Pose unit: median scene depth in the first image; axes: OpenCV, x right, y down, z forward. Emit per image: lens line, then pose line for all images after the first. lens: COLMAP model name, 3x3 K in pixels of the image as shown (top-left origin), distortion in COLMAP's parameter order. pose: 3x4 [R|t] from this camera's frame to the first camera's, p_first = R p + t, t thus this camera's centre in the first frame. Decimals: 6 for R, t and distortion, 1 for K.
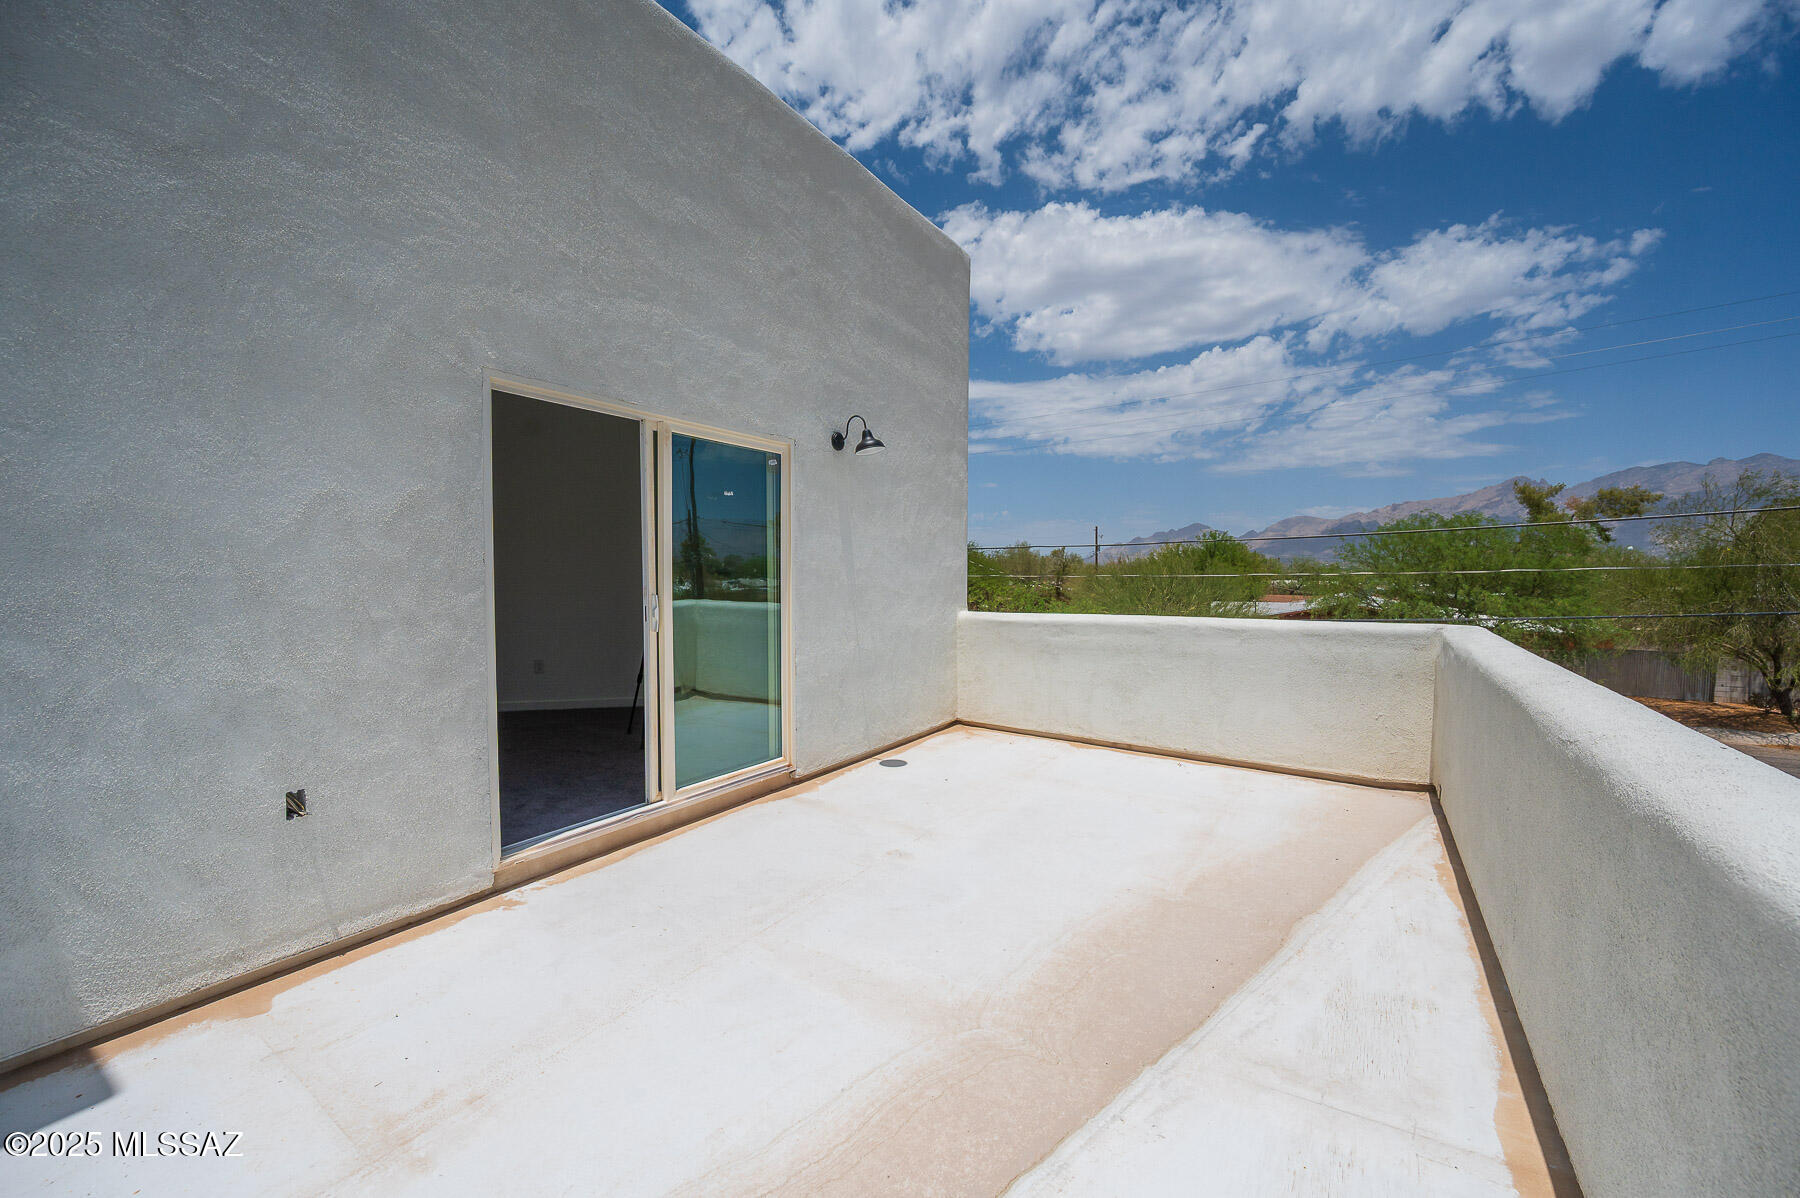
lens RADIAL K [[712.2, 0, 899.0], [0, 712.2, 603.6], [0, 0, 1]] dist [0.000047, 0.000236]
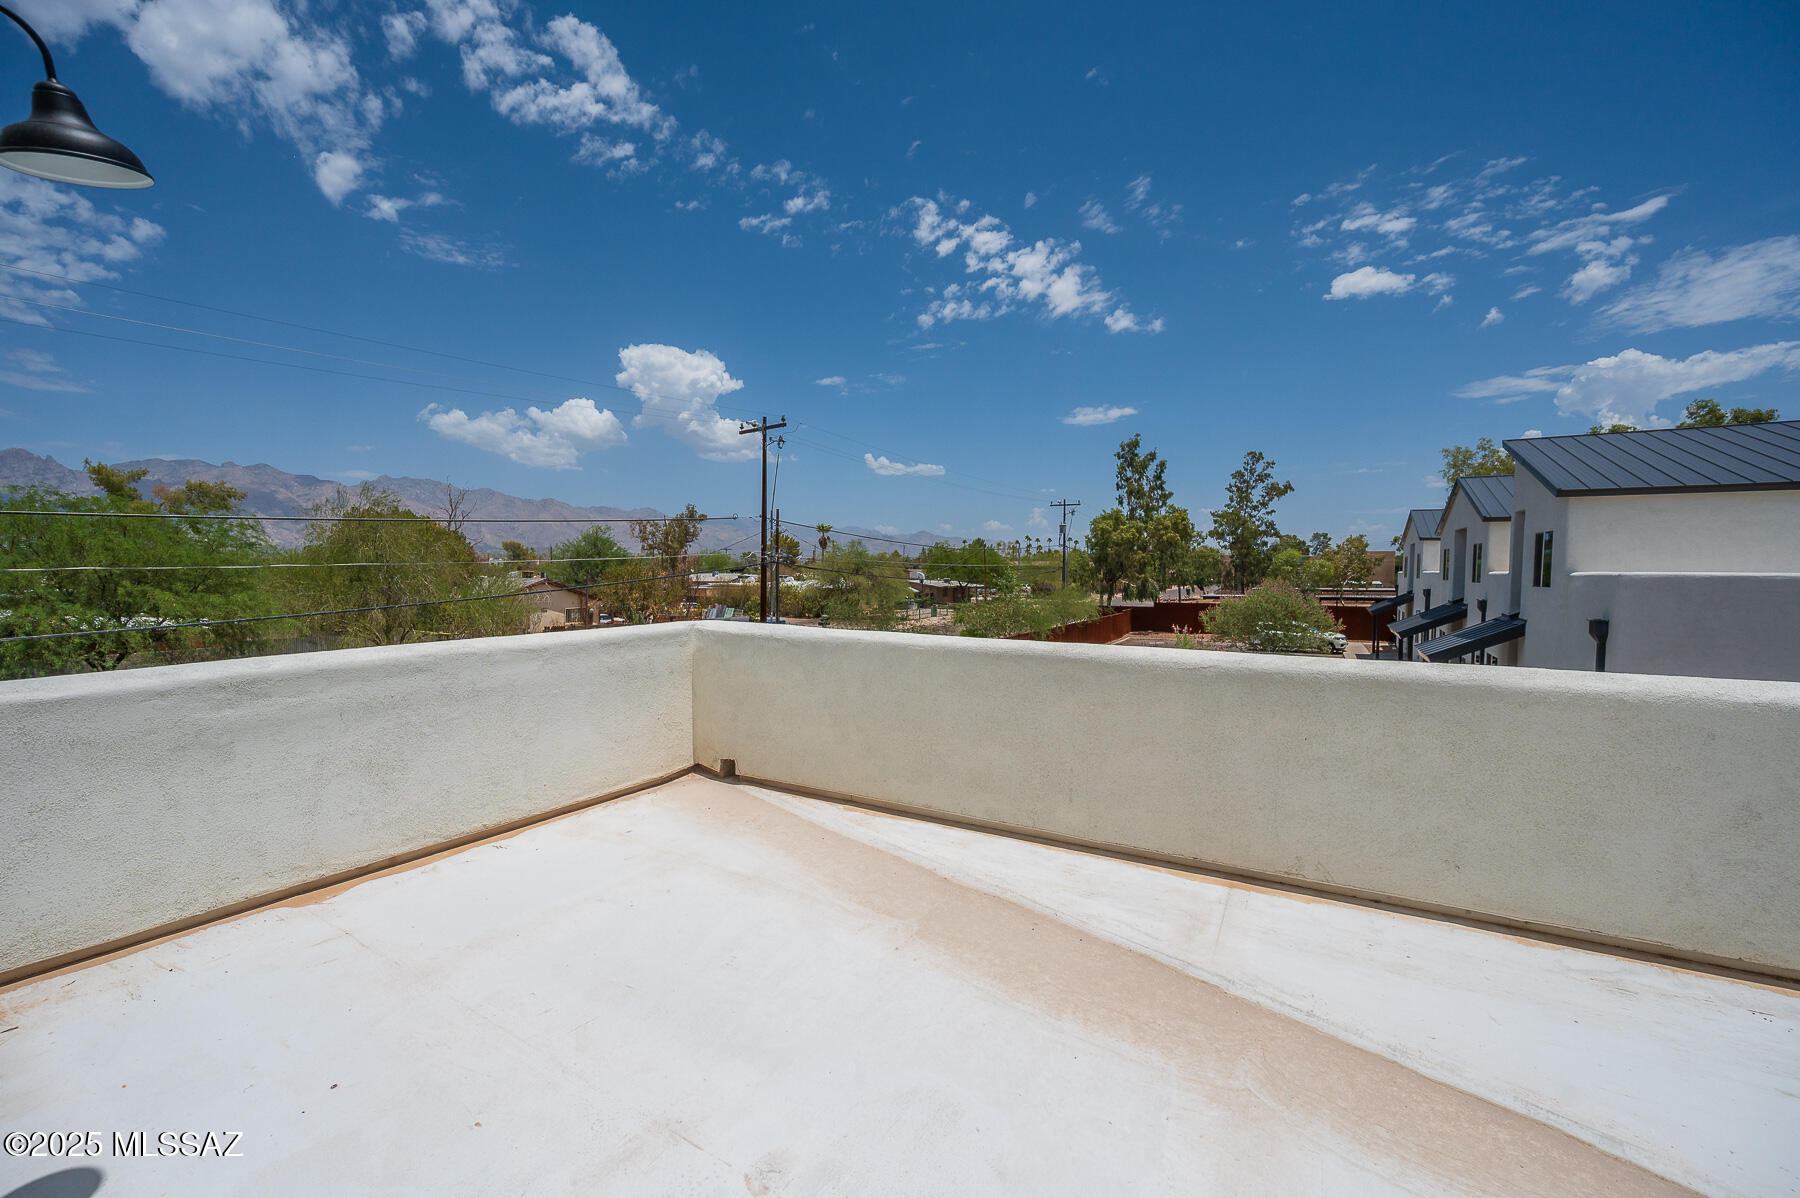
lens RADIAL K [[705.1, 0, 900.2], [0, 705.1, 603.8], [0, 0, 1]] dist [-0.001875, 0.000066]
pose [[-0.041859, -0.049593, 0.997892, -0.033315], [0.037499, 0.997986, 0.051171, -0.003979], [-0.998420, 0.039562, -0.039915, 0.065768]]
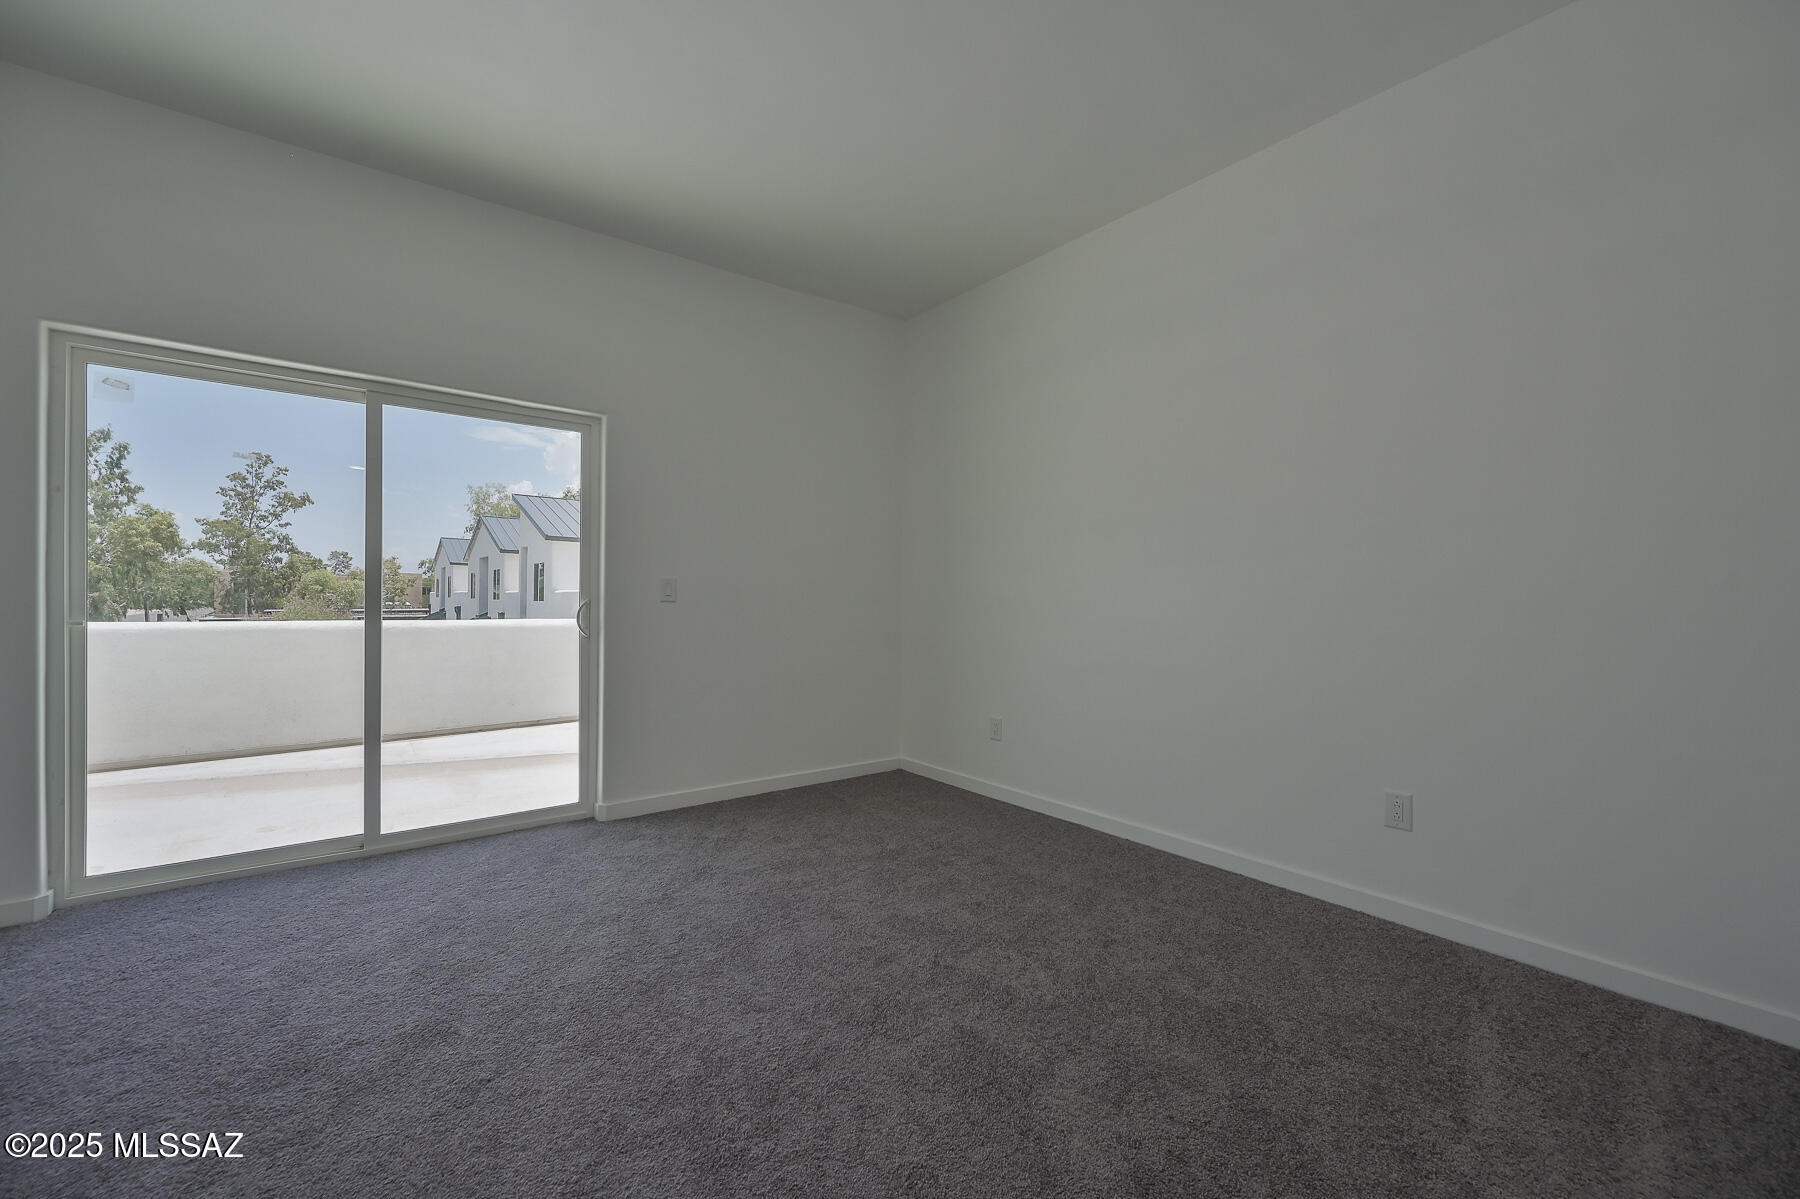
lens RADIAL K [[743.0, 0, 900.0], [0, 743.0, 599.5], [0, 0, 1]] dist [-0.001971, -0.000159]
pose [[-0.943856, -0.012651, 0.330115, -0.095046], [-0.001140, 0.999385, 0.035040, -0.002582], [-0.330356, 0.032697, -0.943290, 0.127754]]
